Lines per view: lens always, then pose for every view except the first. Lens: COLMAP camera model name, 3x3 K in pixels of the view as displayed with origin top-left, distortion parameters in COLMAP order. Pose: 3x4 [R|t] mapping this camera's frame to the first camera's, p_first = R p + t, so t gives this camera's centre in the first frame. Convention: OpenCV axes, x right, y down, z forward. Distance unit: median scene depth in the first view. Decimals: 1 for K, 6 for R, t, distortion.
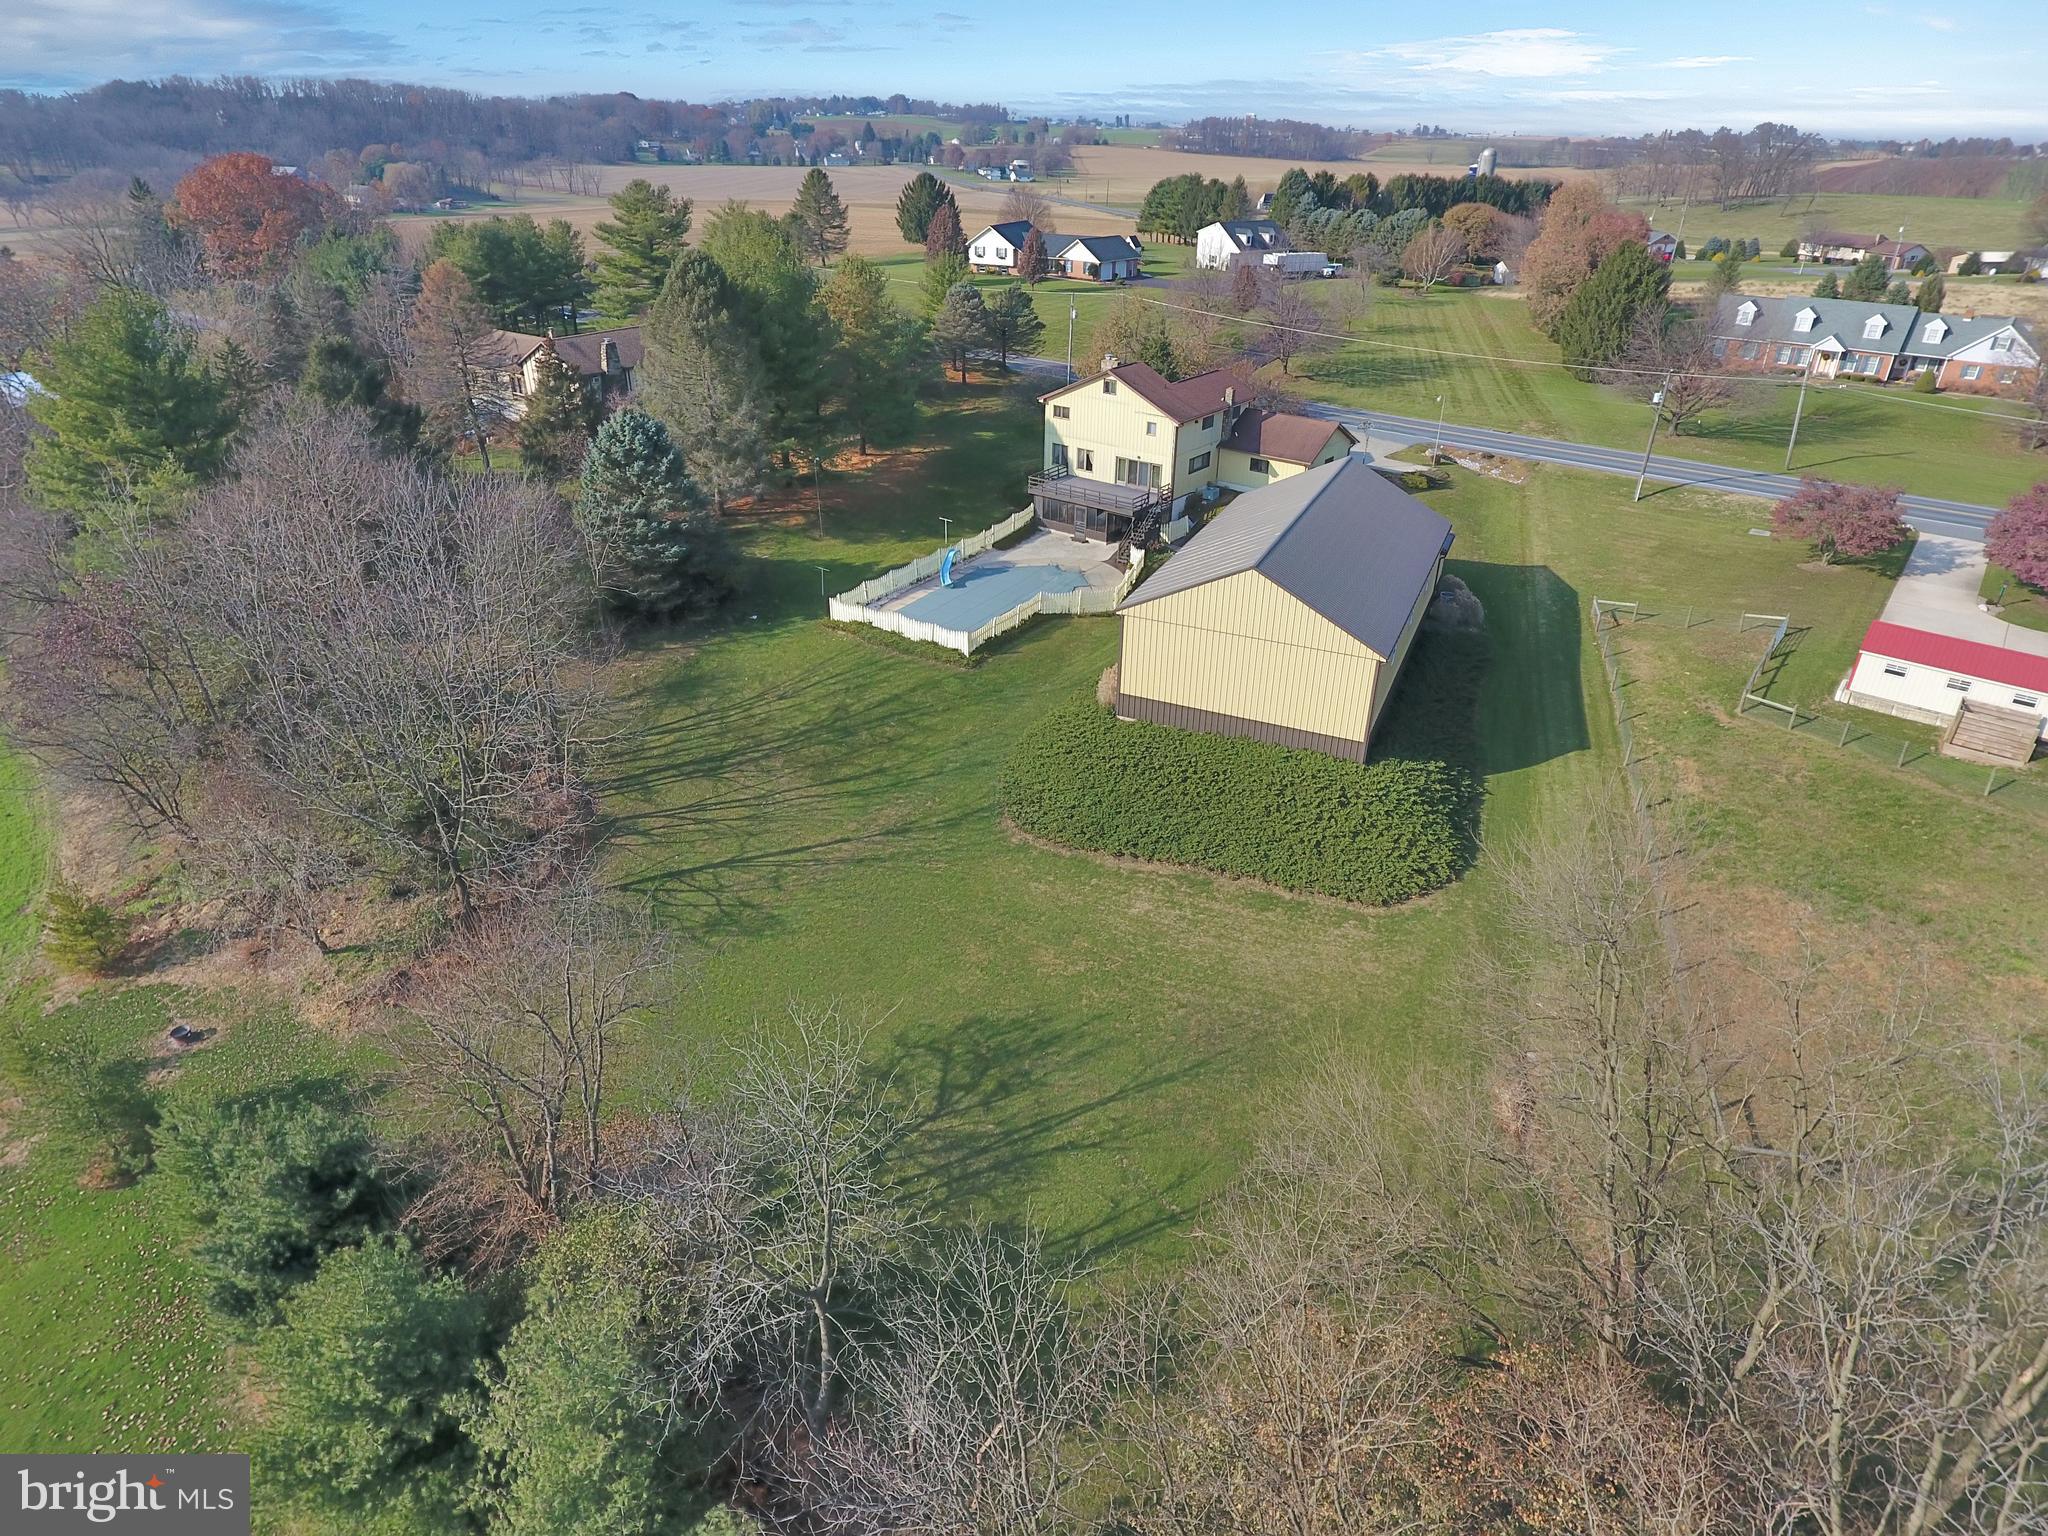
lens RADIAL K [[1201.5, 0, 1038.7], [0, 1201.5, 742.3], [0, 0, 1]] dist [-0.003623, 0.000805]
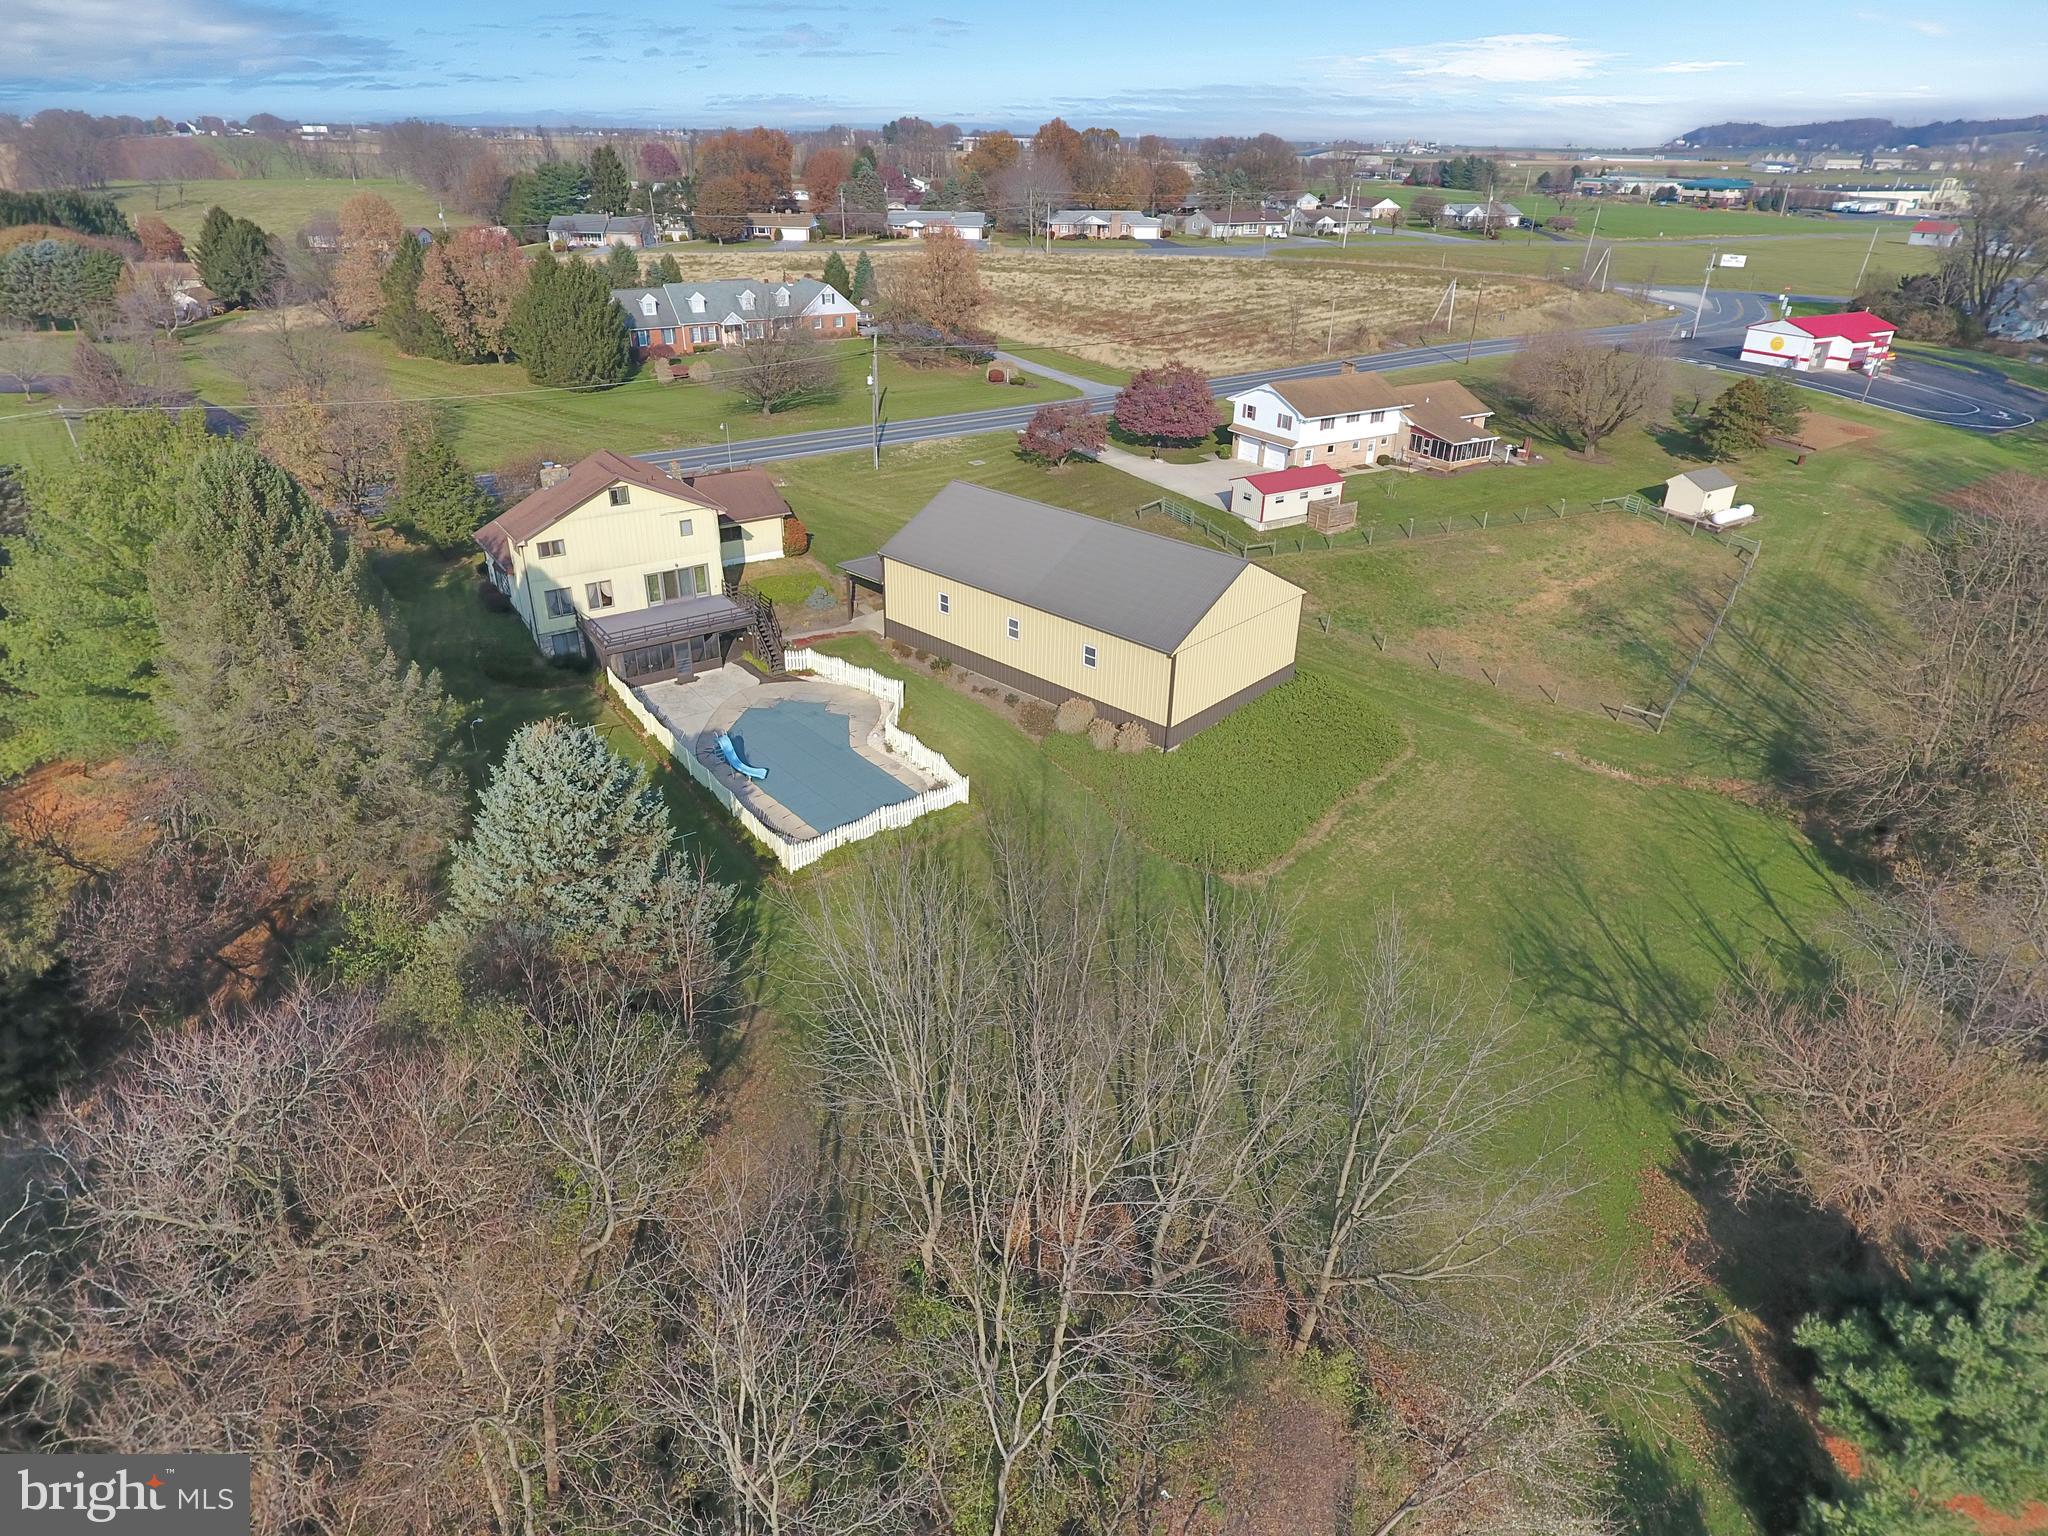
lens RADIAL K [[1201.5, 0, 1038.7], [0, 1201.5, 742.3], [0, 0, 1]] dist [-0.003623, 0.000805]
pose [[0.304720, -0.443815, 0.842718, -0.598611], [0.428961, 0.853930, 0.294611, -0.271963], [-0.850375, 0.271720, 0.450589, 0.450008]]
